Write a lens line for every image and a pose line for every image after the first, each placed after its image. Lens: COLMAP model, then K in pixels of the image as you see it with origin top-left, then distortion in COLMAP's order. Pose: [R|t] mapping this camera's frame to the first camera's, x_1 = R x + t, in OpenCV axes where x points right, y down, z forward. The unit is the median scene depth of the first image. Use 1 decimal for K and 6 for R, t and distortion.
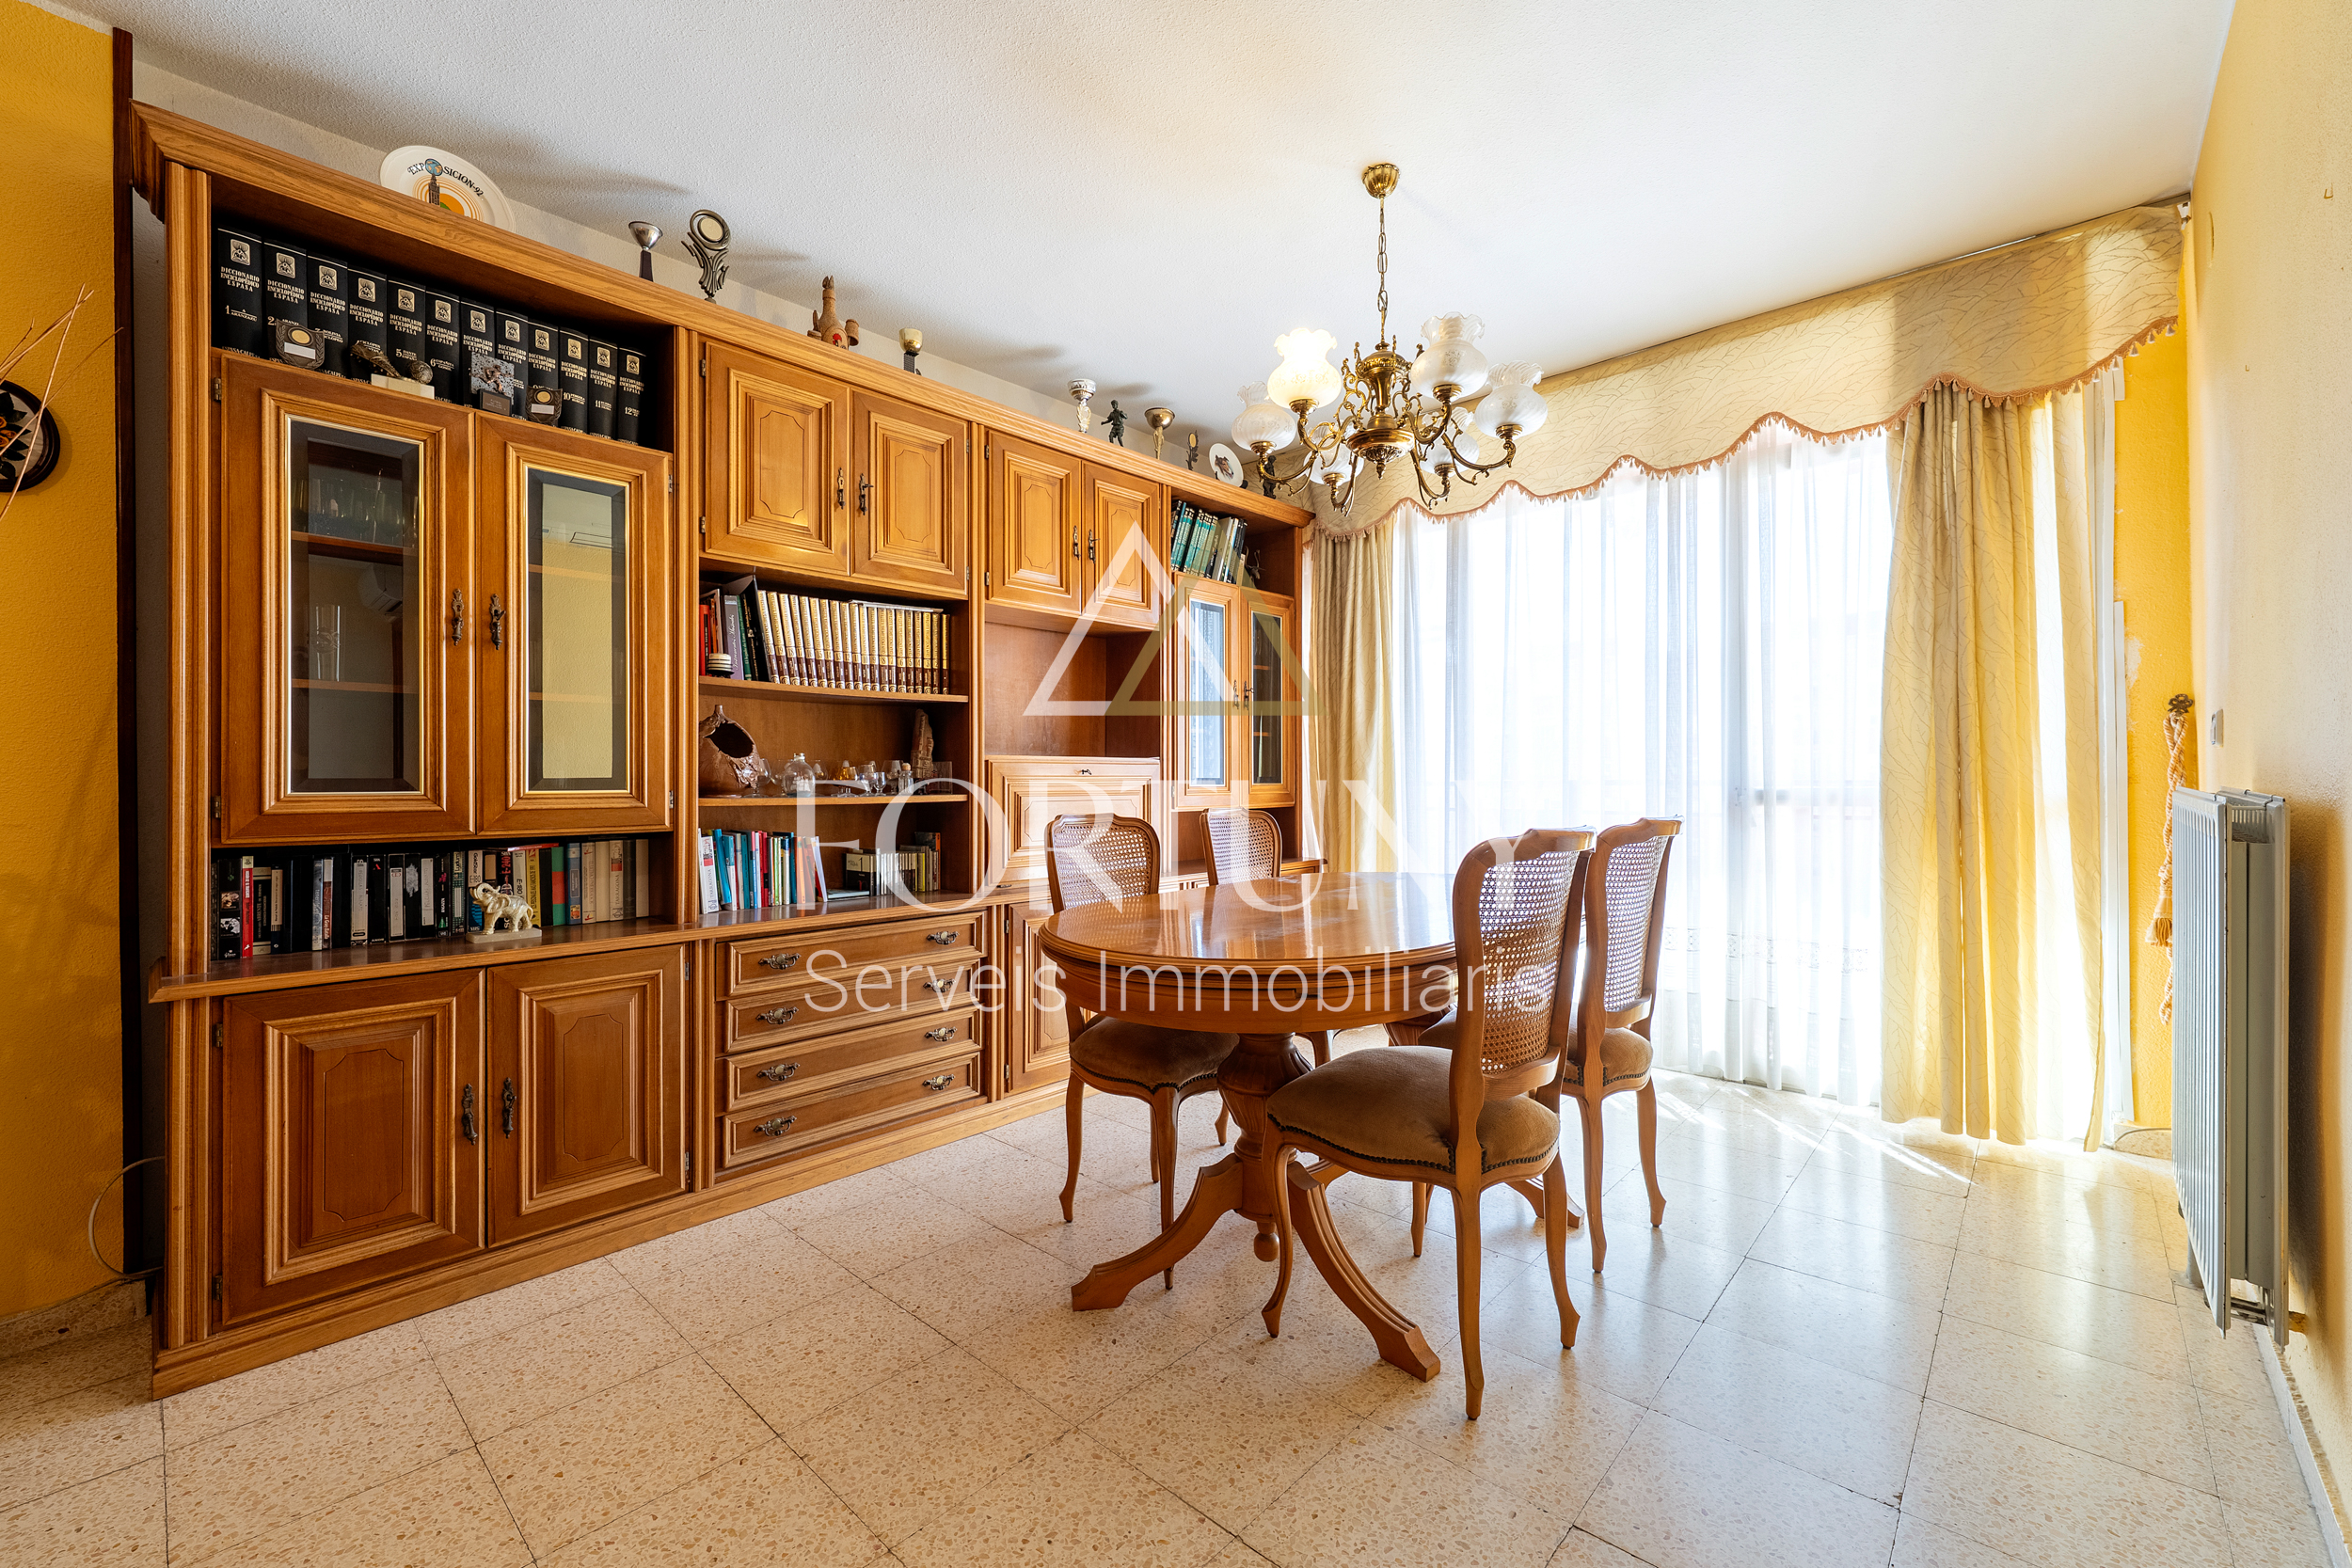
lens RADIAL K [[953.9, 0, 1174.5], [0, 953.9, 778.1], [0, 0, 1]] dist [-0.002866, -0.000908]
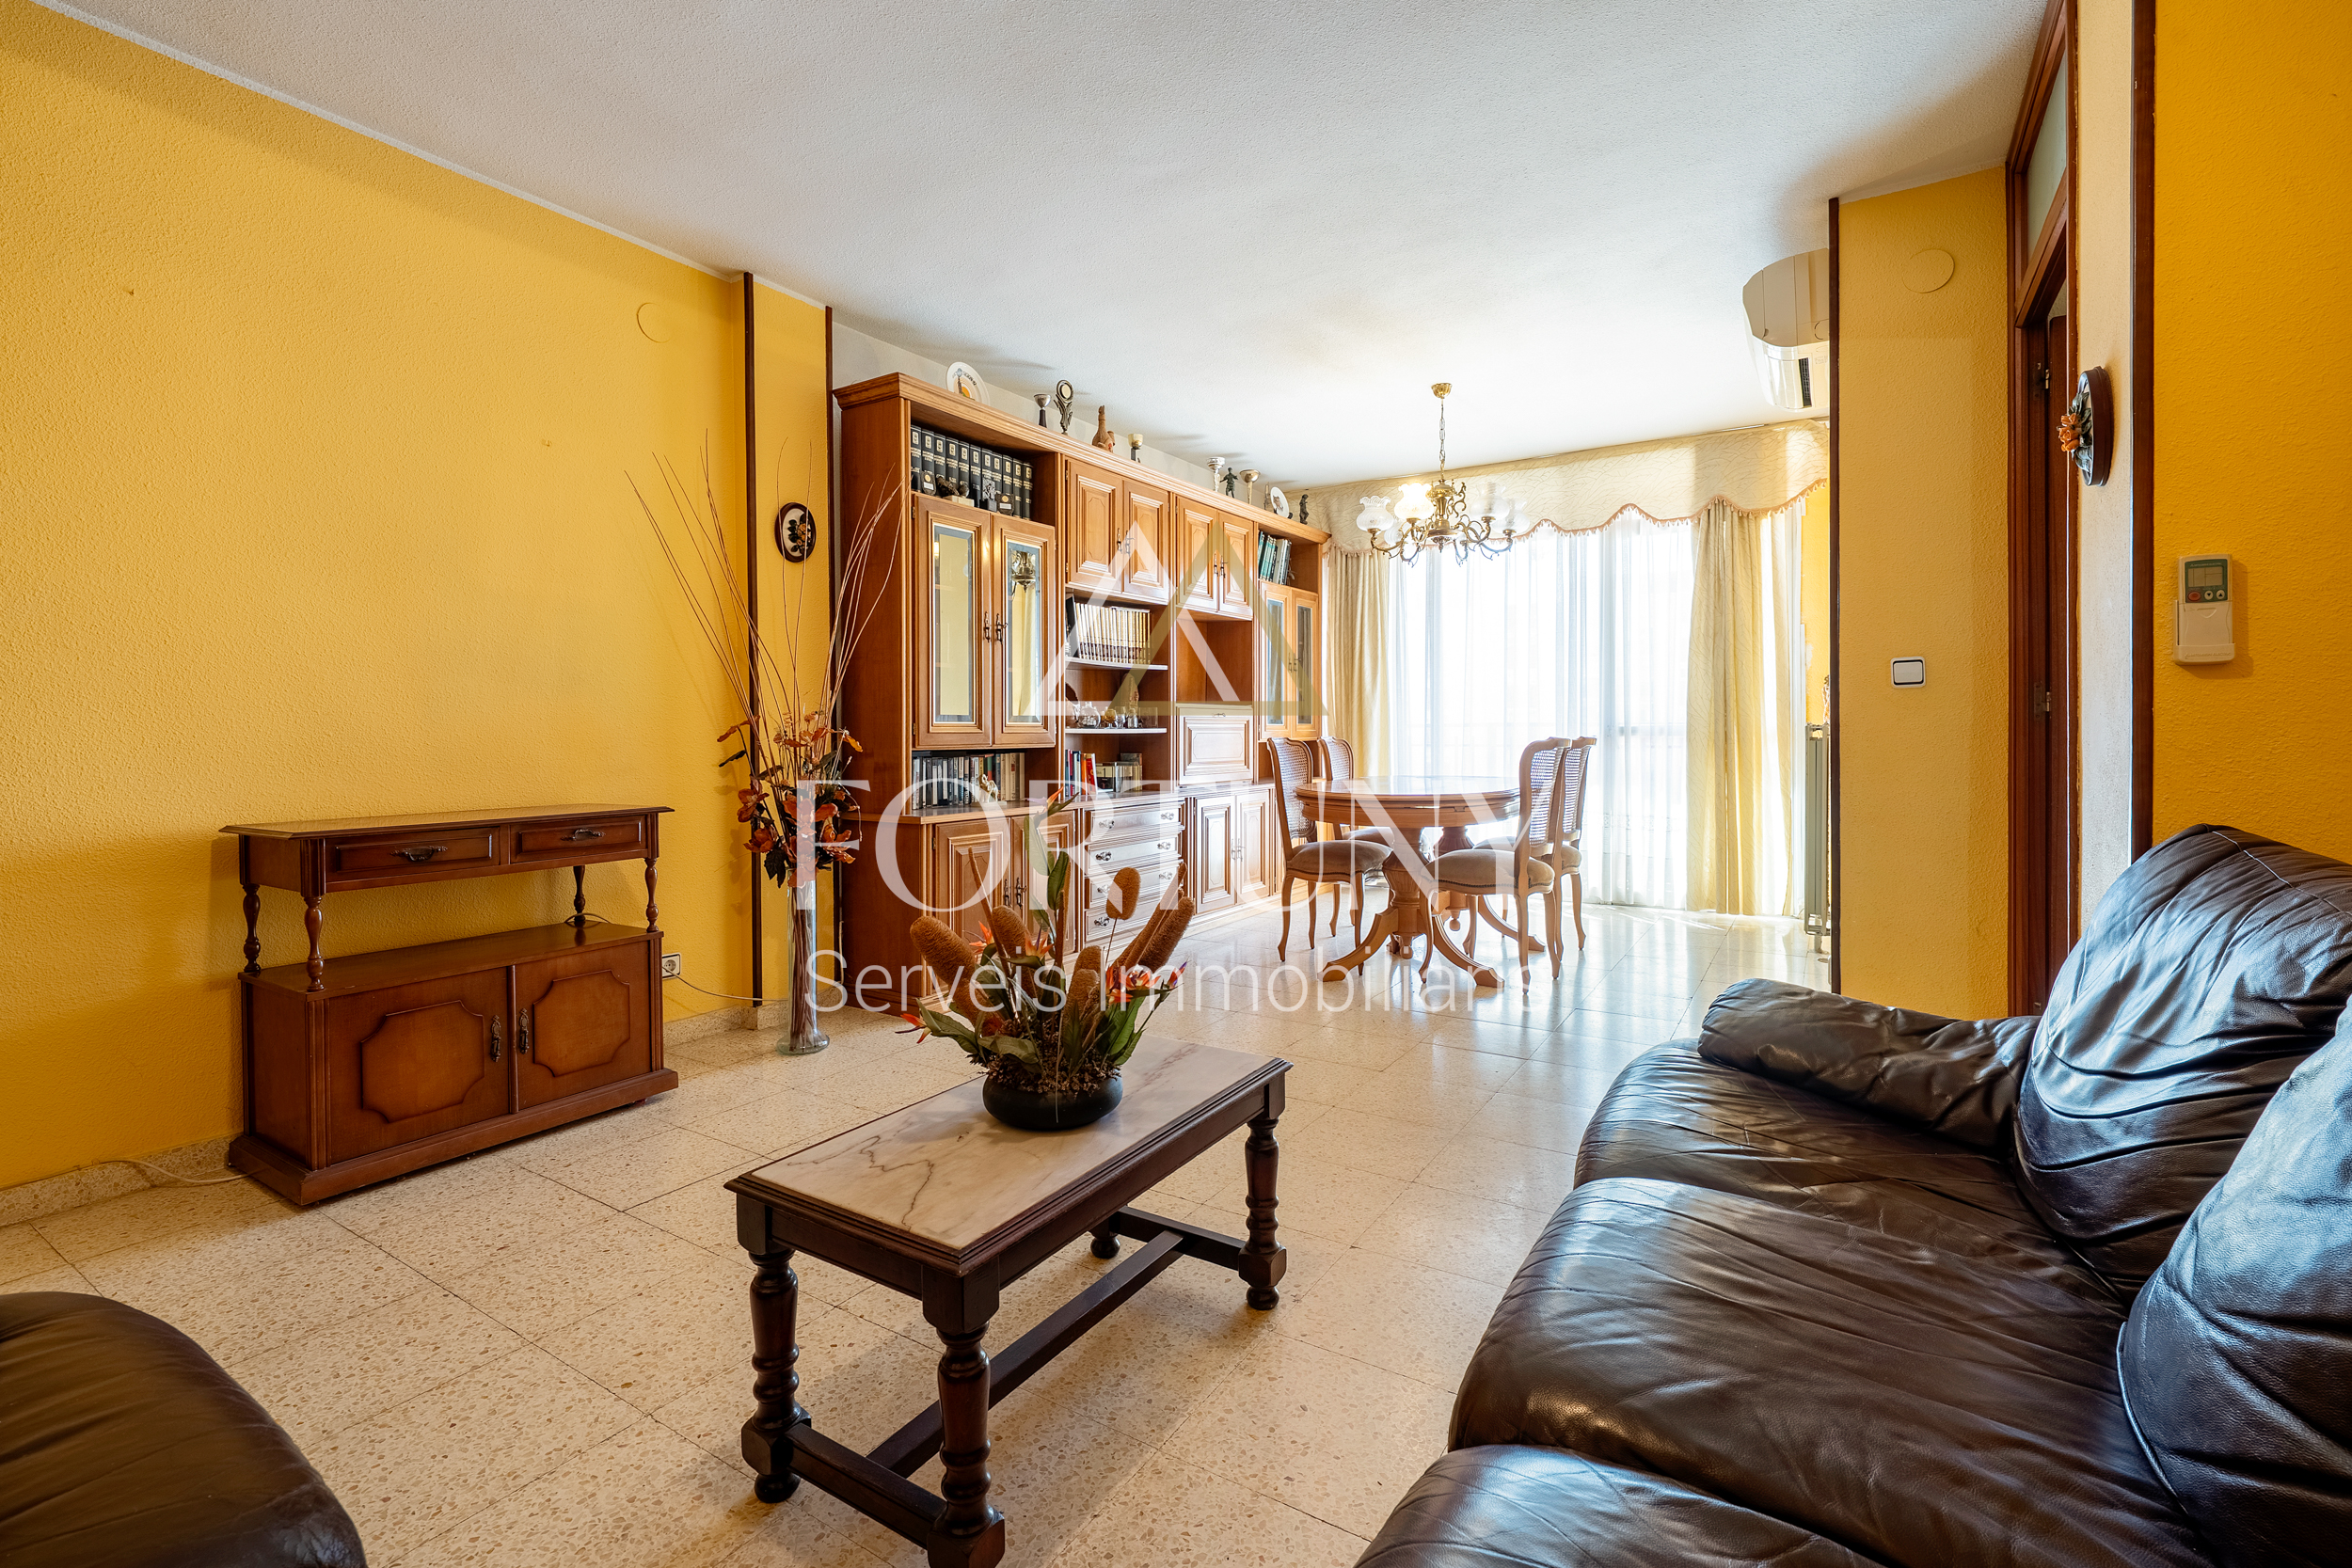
lens RADIAL K [[1056.6, 0, 1171.4], [0, 1056.6, 734.0], [0, 0, 1]] dist [0.000321, 0.000018]
pose [[0.983759, -0.000210, 0.179496, -0.555947], [-0.000814, 0.999984, 0.005629, 0.017171], [-0.179495, -0.005684, 0.983743, -0.763958]]
